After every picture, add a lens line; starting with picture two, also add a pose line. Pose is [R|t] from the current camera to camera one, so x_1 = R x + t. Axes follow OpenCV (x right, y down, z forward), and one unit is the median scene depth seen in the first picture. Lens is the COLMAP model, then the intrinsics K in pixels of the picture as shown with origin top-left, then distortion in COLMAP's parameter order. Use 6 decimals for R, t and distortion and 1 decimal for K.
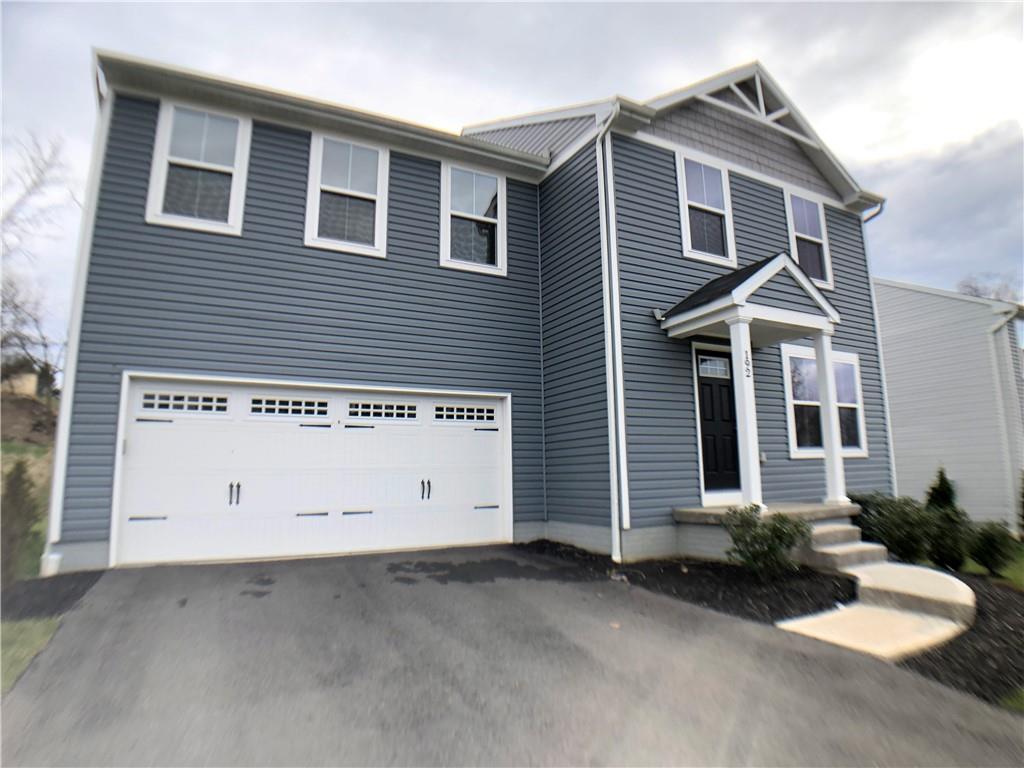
lens RADIAL K [[589.9, 0, 512.0], [0, 589.9, 384.0], [0, 0, 1]] dist [-0.079907, 0.000569]
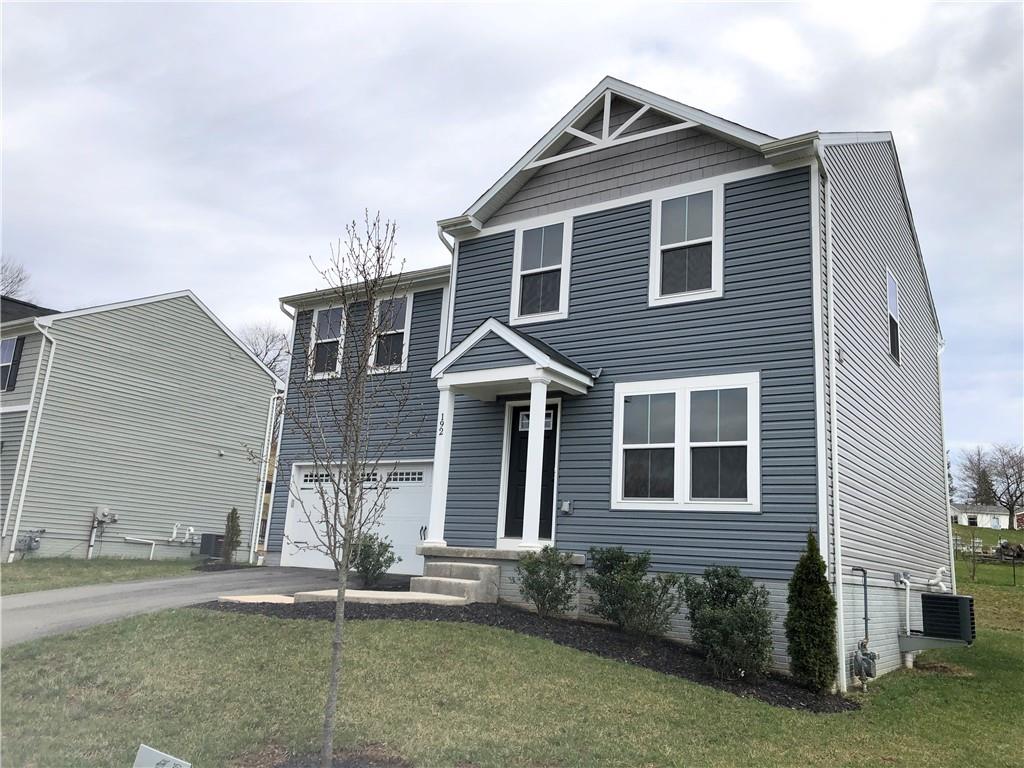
lens RADIAL K [[839.0, 0, 512.0], [0, 839.0, 384.0], [0, 0, 1]] dist [-0.004138, 0.000222]
pose [[0.456906, -0.139715, -0.878474, 1.638875], [0.084274, 0.989945, -0.113612, 0.071141], [0.885514, -0.022122, 0.464086, 0.245151]]
